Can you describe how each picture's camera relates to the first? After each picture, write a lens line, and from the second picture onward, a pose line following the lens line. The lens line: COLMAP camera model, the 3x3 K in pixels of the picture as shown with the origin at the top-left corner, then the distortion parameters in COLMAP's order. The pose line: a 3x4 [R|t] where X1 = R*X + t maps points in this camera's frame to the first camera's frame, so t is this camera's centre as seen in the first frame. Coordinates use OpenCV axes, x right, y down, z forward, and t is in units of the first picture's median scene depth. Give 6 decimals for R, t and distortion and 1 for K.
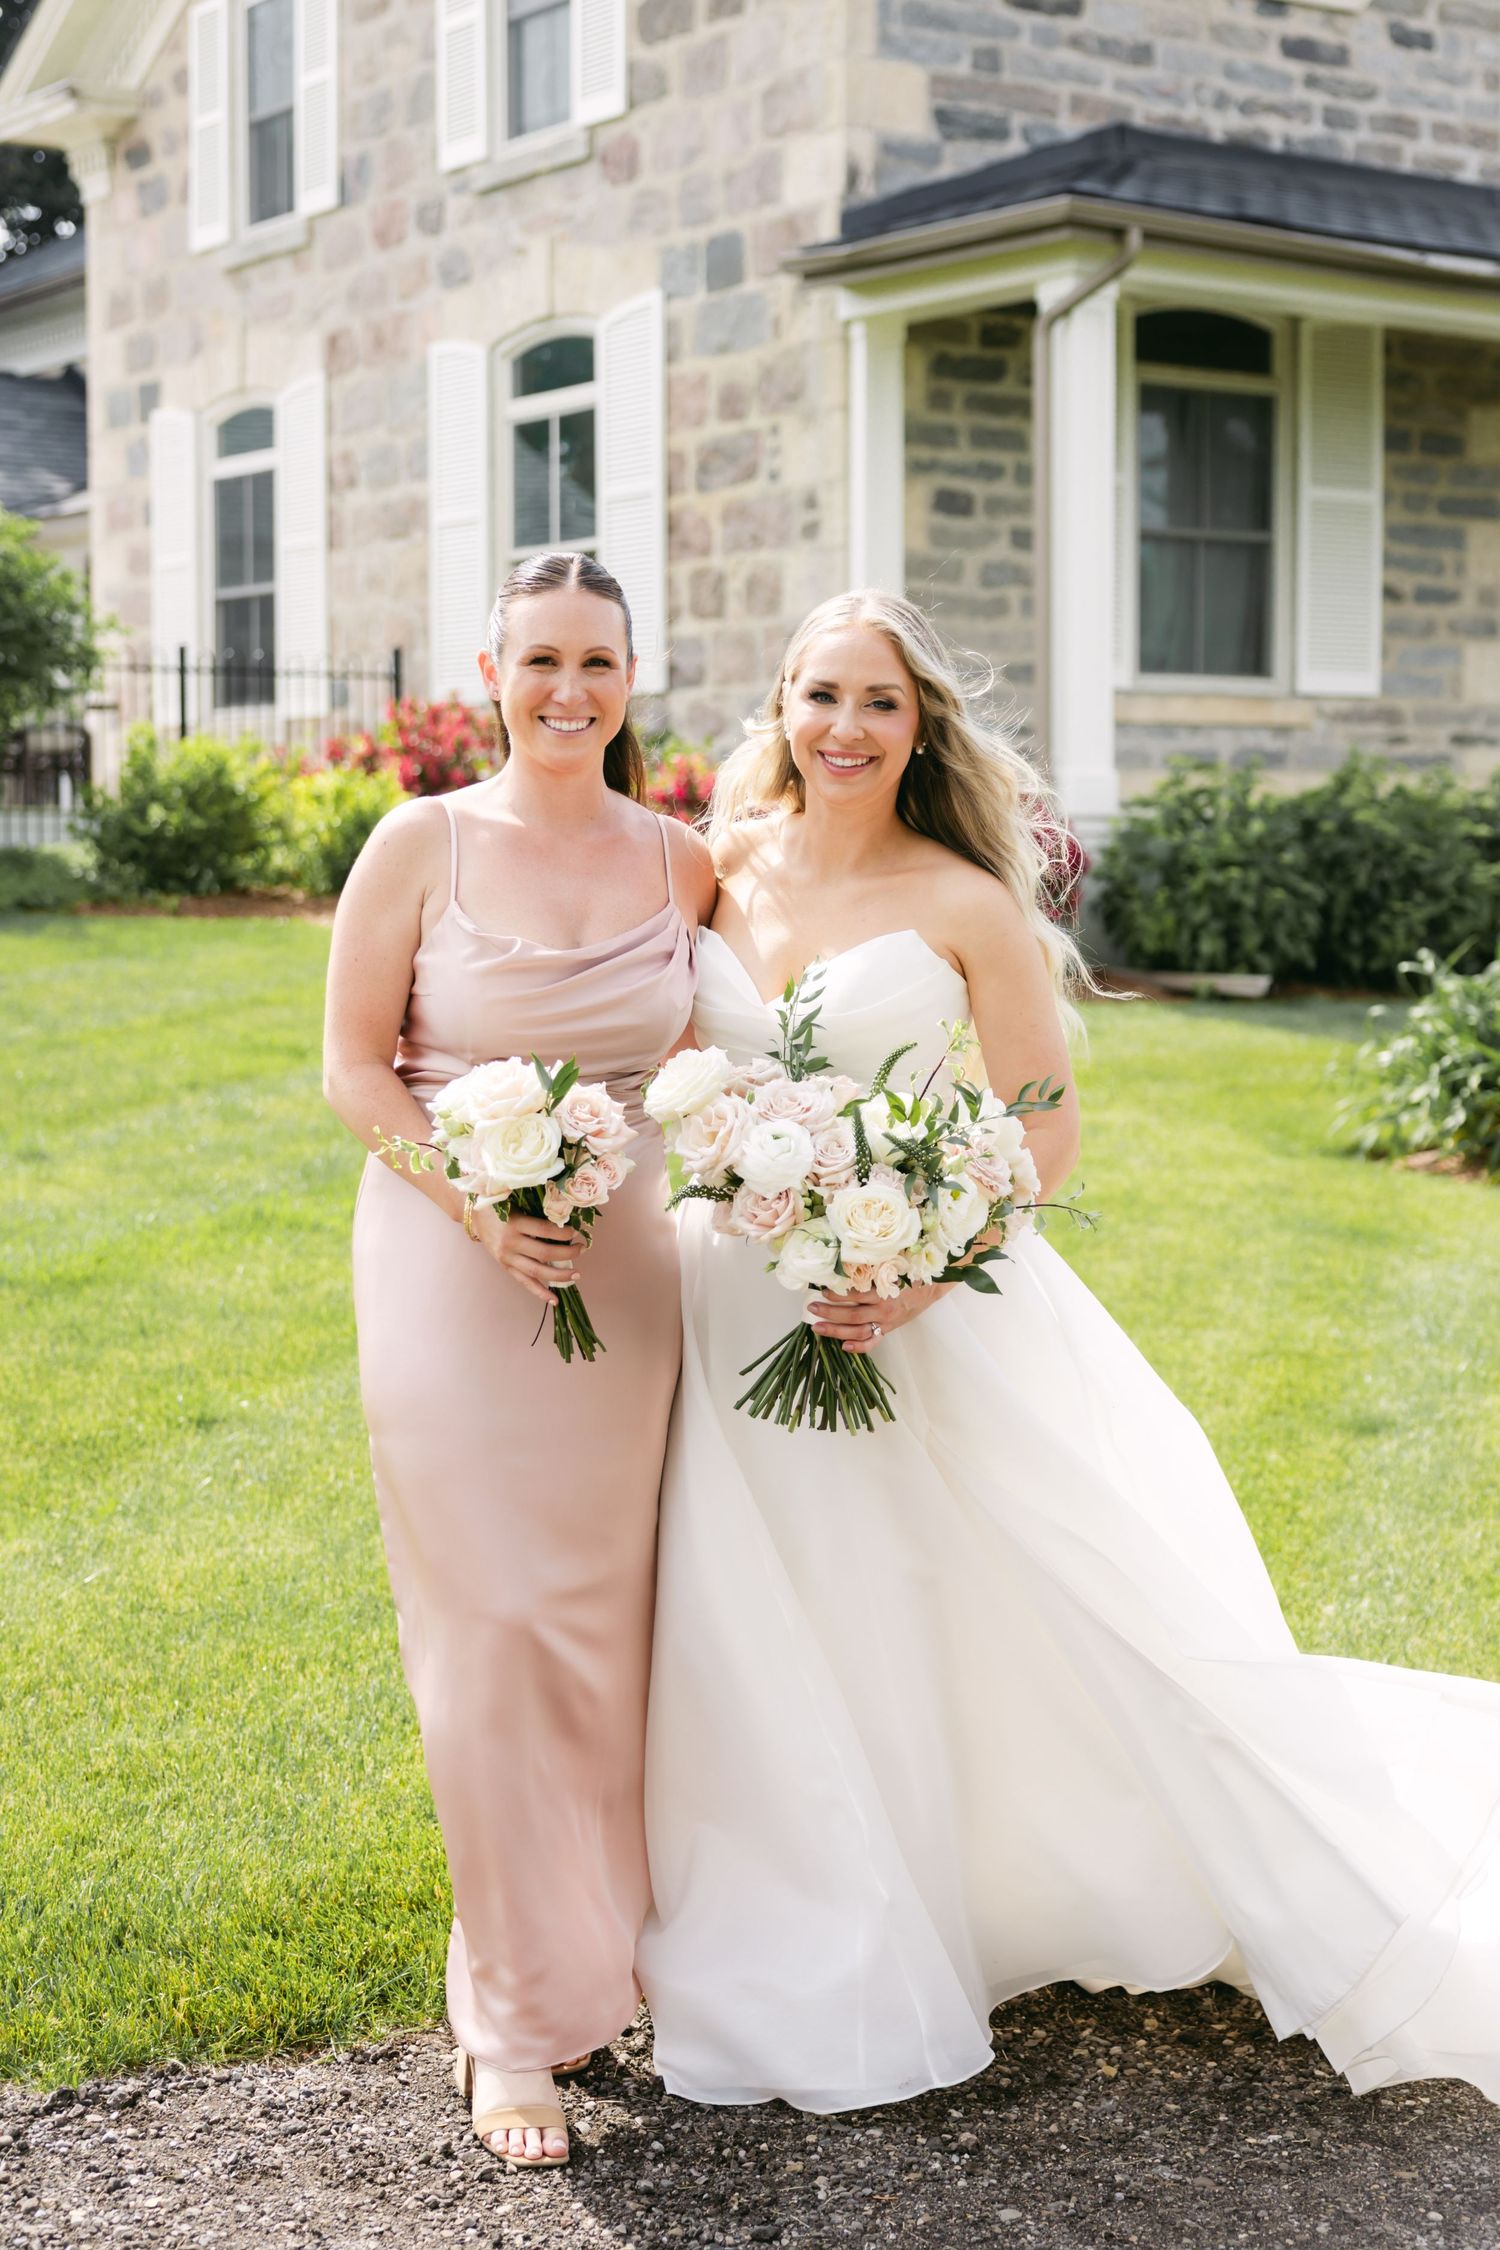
lens RADIAL K [[3372.5, 0, 744.2], [0, 3372.5, 1036.5], [0, 0, 1]] dist [0.017575, 0.000794]
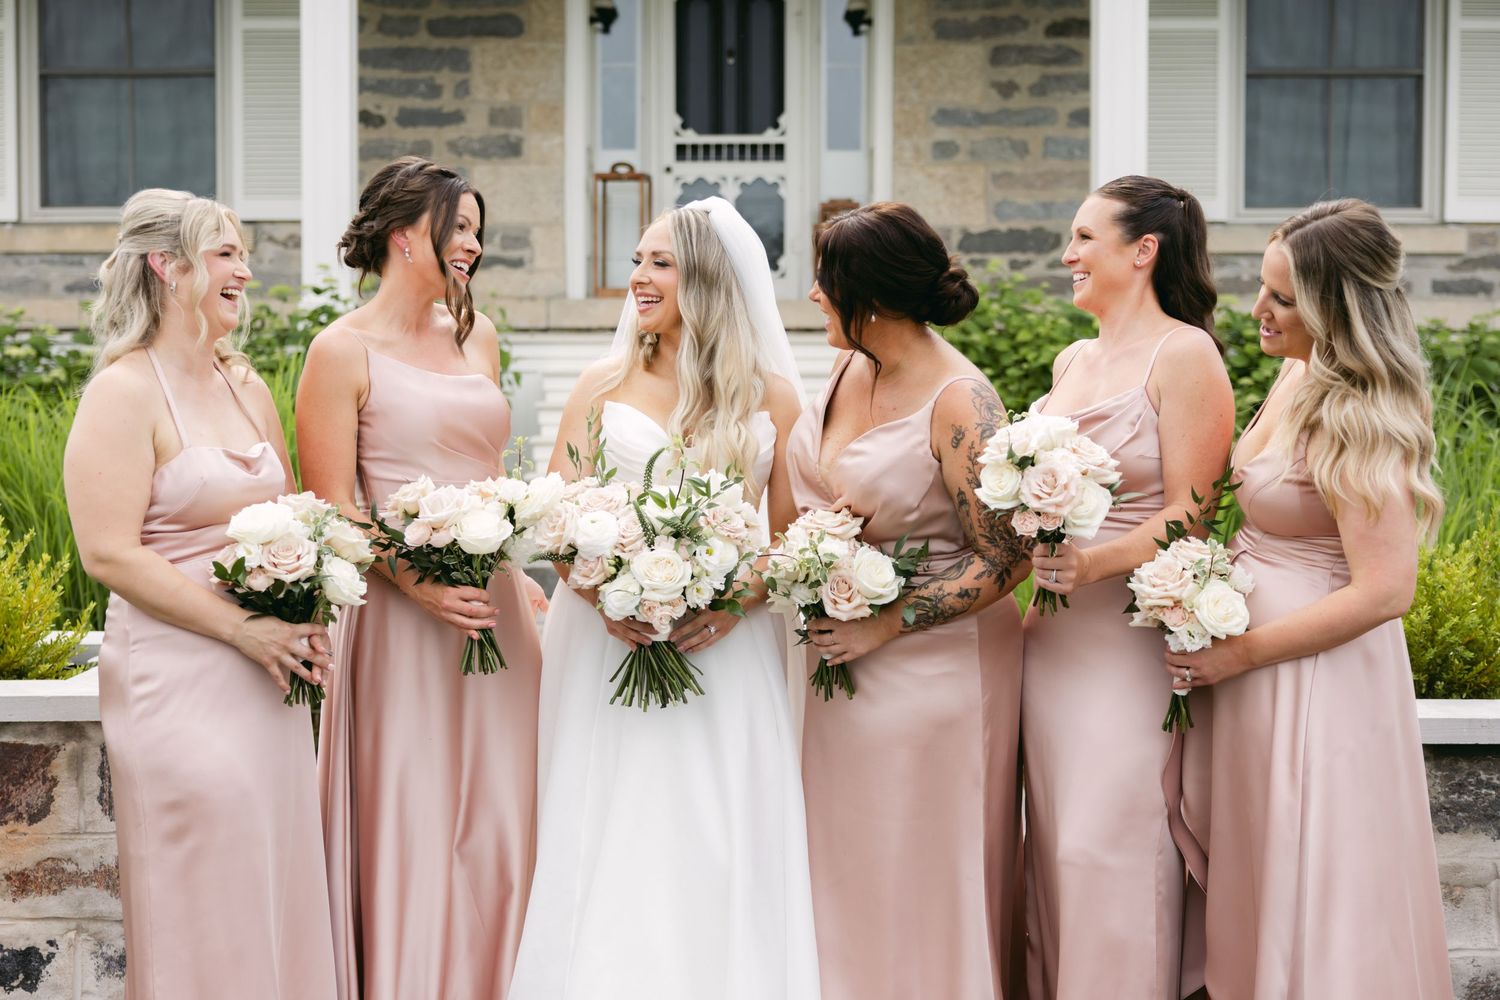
lens RADIAL K [[2213.5, 0, 739.0], [0, 2213.5, 450.5], [0, 0, 1]] dist [0.003911, 0.015576]
pose [[0.815573, 0.026969, -0.578025, 0.754568], [-0.034587, 0.999399, -0.002172, -0.039128], [0.577619, 0.021763, 0.816016, 0.596836]]
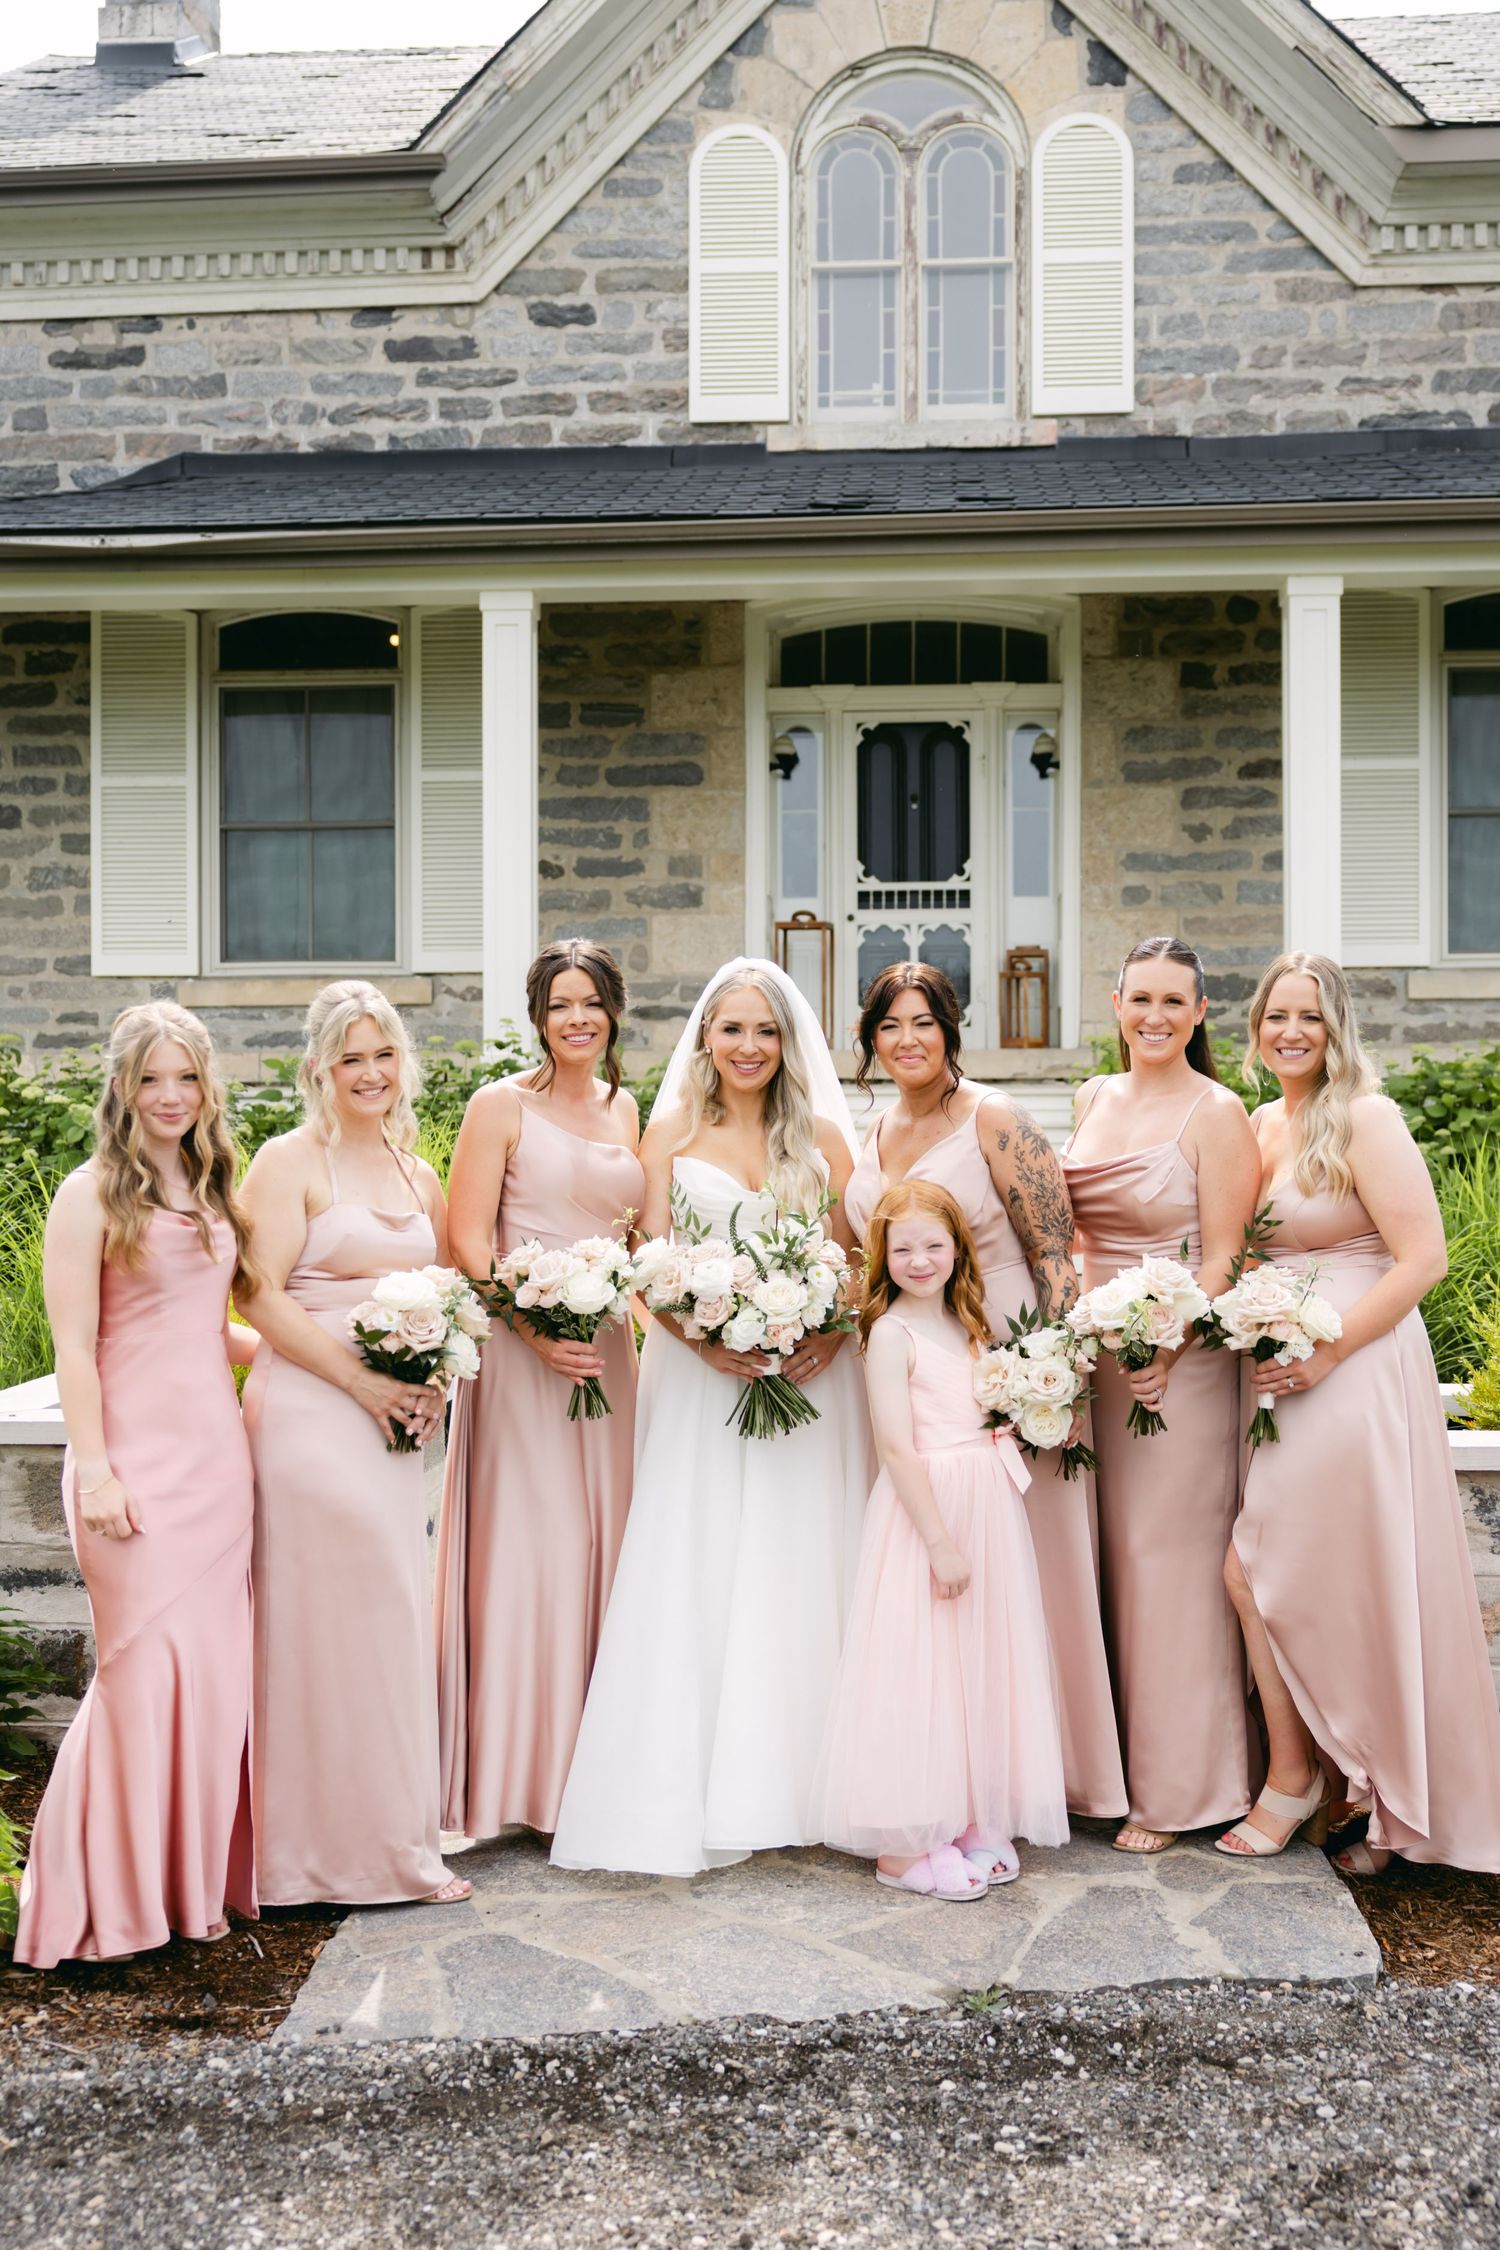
lens RADIAL K [[2377.4, 0, 776.1], [0, 2377.4, 1128.1], [0, 0, 1]] dist [0.005546, 0.009748]
pose [[0.777047, 0.005053, -0.629423, 0.776713], [-0.033455, 0.998886, -0.033282, -0.038297], [0.628553, 0.046919, 0.776350, 0.568131]]
